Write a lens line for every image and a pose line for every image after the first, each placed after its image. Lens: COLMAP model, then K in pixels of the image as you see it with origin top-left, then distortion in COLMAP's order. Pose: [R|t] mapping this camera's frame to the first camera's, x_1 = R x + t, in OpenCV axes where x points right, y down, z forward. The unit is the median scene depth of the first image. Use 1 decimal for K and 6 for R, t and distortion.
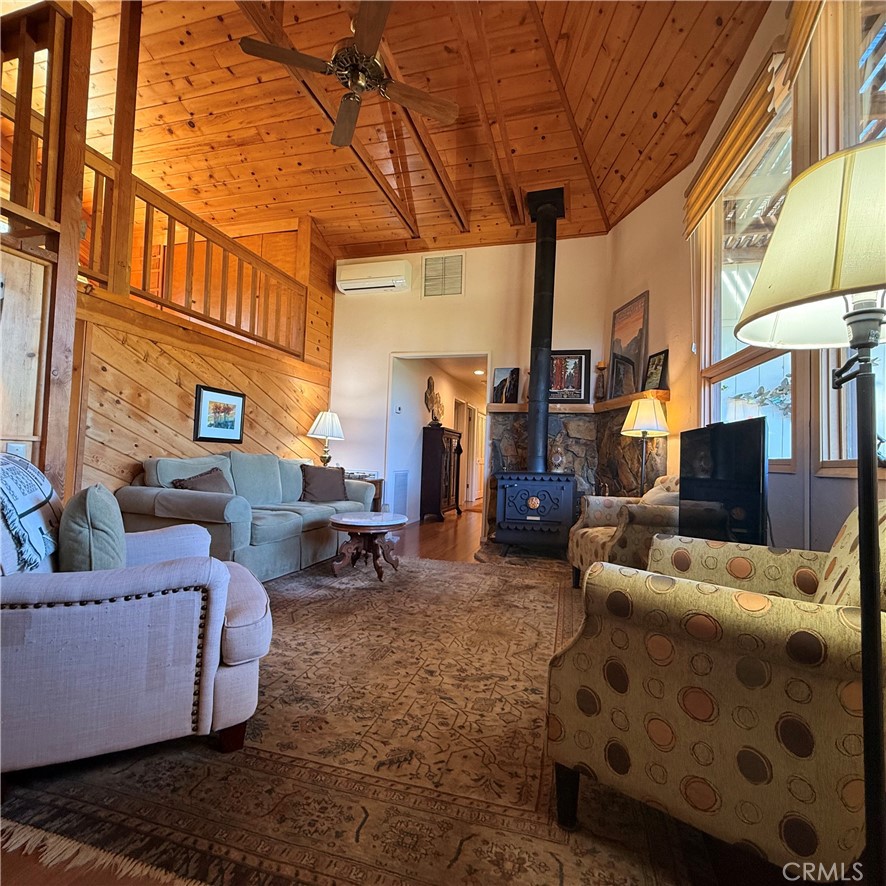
lens RADIAL K [[474.0, 0, 442.3], [0, 474.0, 438.9], [0, 0, 1]] dist [0.001043, -0.000119]
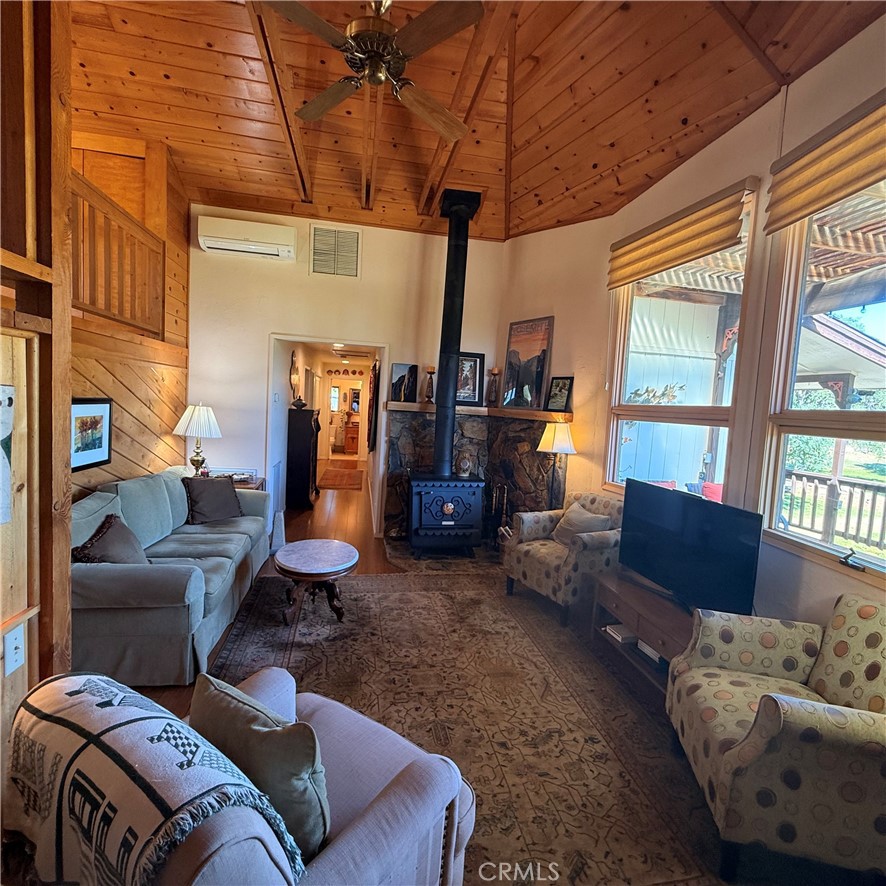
lens RADIAL K [[474.0, 0, 443.0], [0, 474.0, 439.3], [0, 0, 1]] dist [0.001043, -0.000119]
pose [[0.894877, -0.016471, 0.446009, -0.283487], [-0.045797, 0.990655, 0.128471, -0.151654], [-0.443957, -0.135392, 0.885760, 0.090675]]
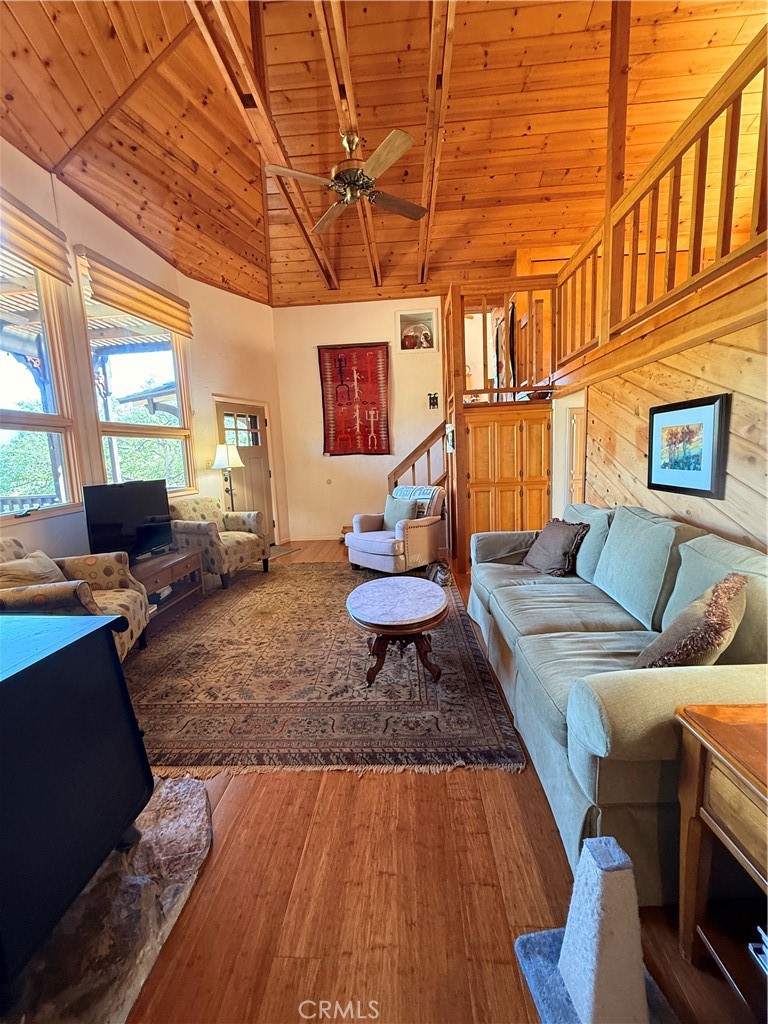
lens RADIAL K [[409.8, 0, 385.4], [0, 409.8, 508.5], [0, 0, 1]] dist [-0.001650, -0.000234]
pose [[-0.974284, 0.032782, -0.222927, 0.002777], [0.014822, 0.996541, 0.081766, -0.019682], [0.224837, 0.076359, -0.971400, 1.334214]]
